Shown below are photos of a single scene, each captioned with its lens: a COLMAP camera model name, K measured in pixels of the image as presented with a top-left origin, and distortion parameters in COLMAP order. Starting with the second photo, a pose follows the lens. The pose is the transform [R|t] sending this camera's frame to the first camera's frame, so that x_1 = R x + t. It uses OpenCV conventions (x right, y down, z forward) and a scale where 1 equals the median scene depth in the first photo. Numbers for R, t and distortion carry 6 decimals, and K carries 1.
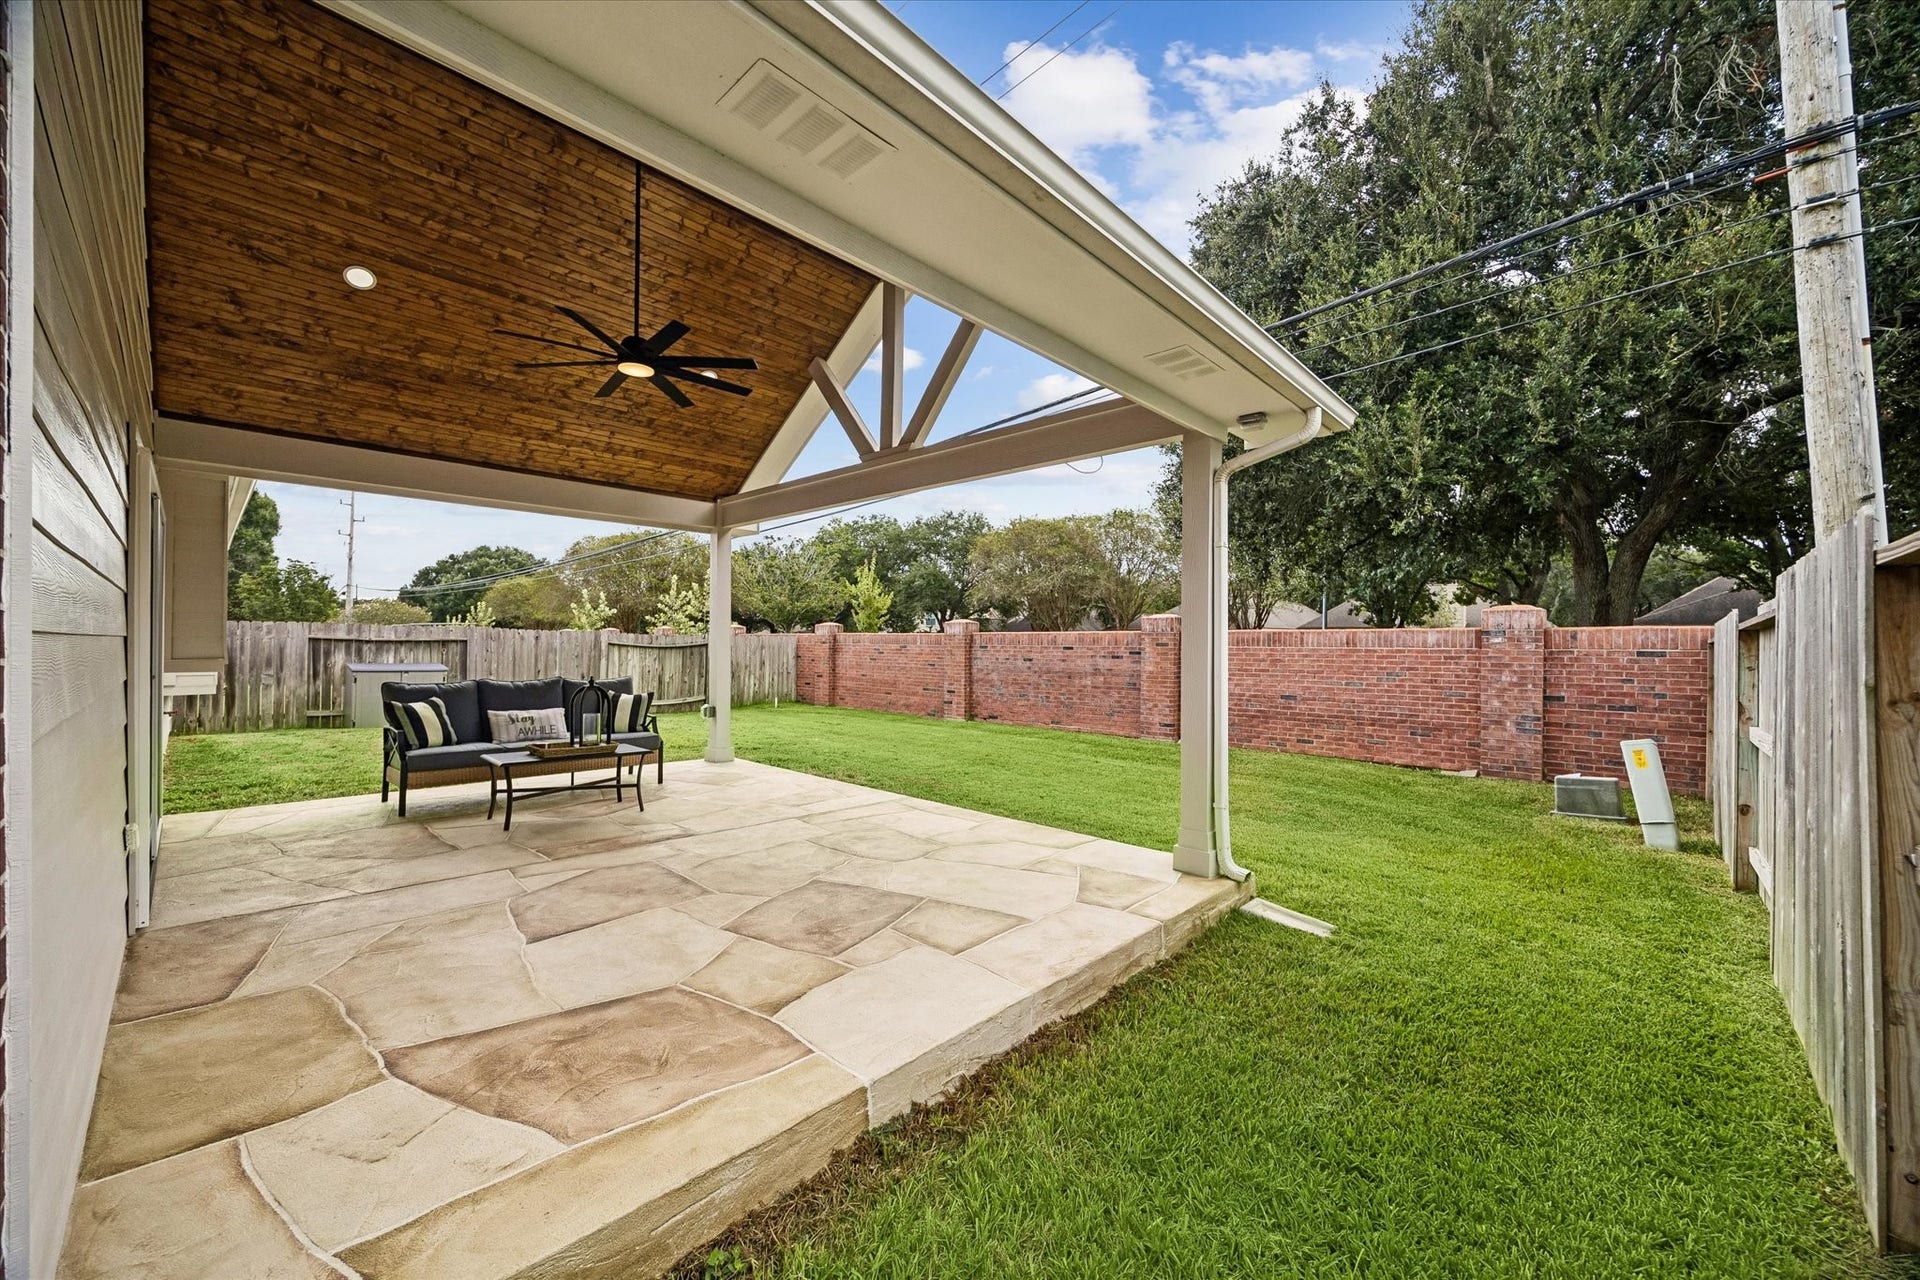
lens RADIAL K [[719.9, 0, 985.9], [0, 719.9, 637.5], [0, 0, 1]] dist [0.007479, 0.000272]
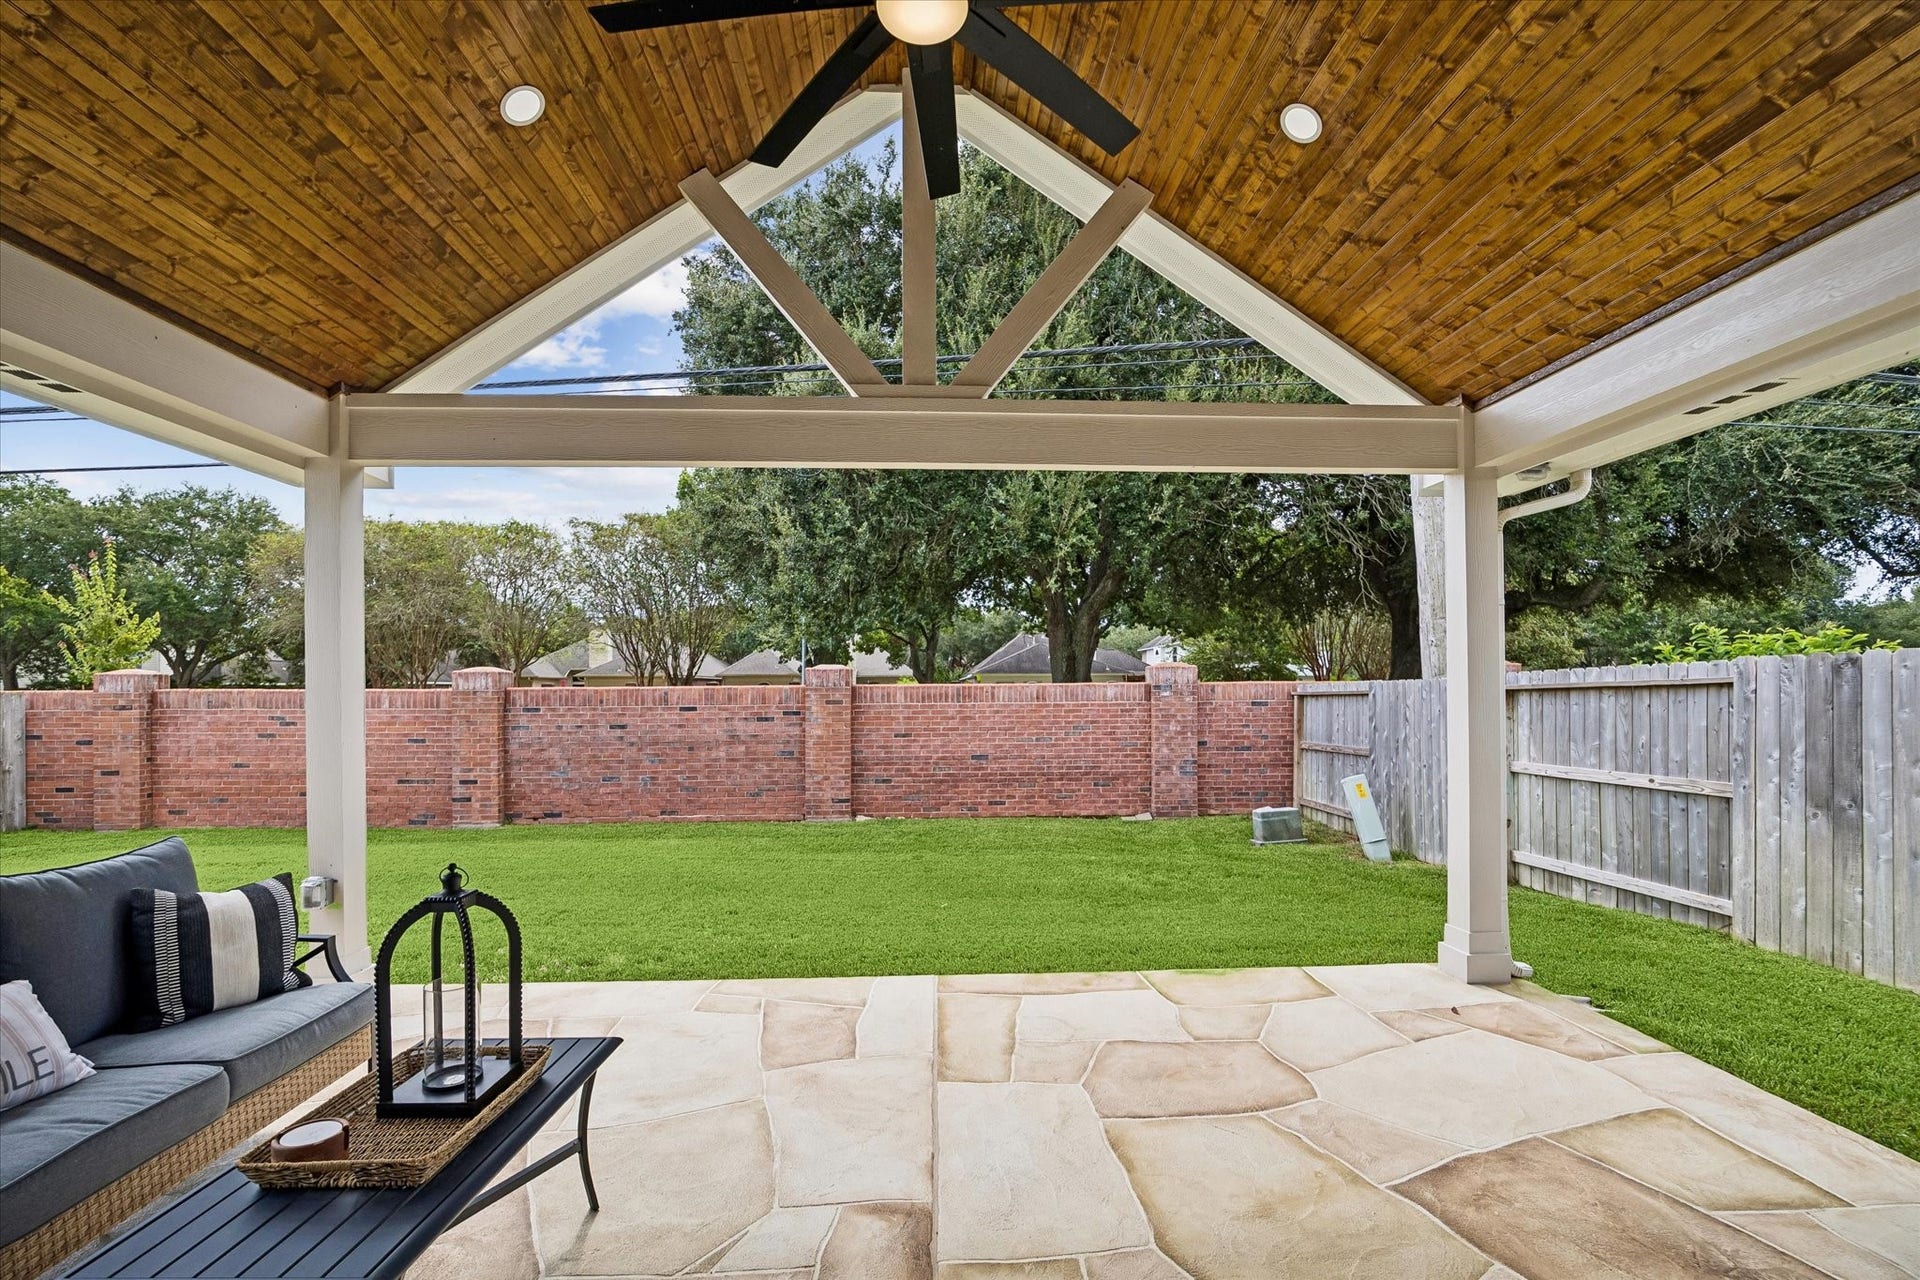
lens RADIAL K [[795.2, 0, 959.1], [0, 795.2, 689.2], [0, 0, 1]] dist [-0.009166, -0.000145]
pose [[0.718434, -0.009705, 0.695528, -0.315016], [0.005758, 0.999951, 0.008004, -0.012728], [-0.695572, -0.001745, 0.718455, 0.293833]]
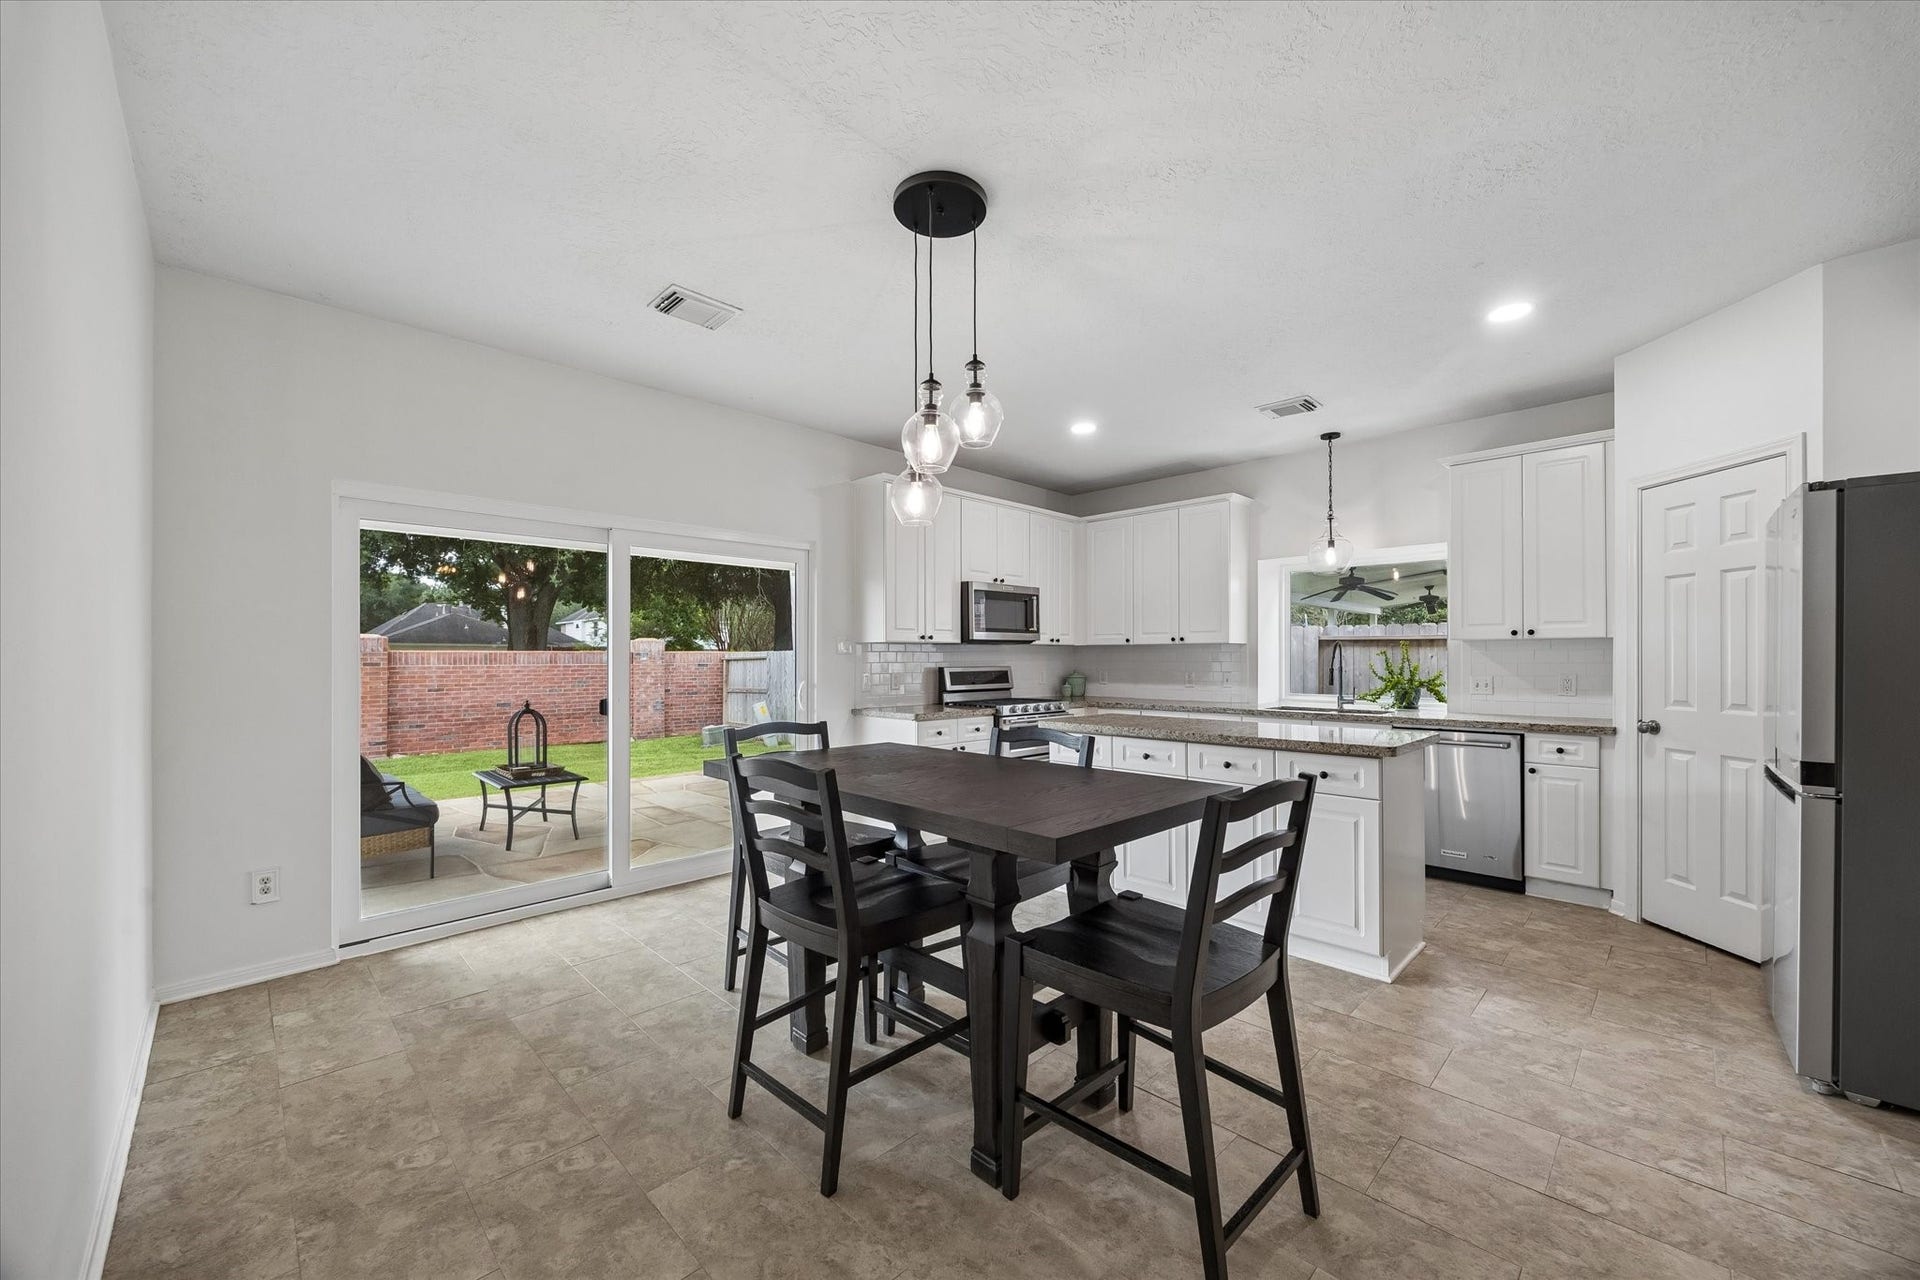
lens RADIAL K [[735.2, 0, 958.6], [0, 735.2, 654.4], [0, 0, 1]] dist [-0.002603, -0.000243]
pose [[0.050630, -0.000263, 0.998717, -0.837889], [-0.001530, 0.999999, 0.000341, -0.006369], [-0.998716, -0.001545, 0.050629, 0.148330]]
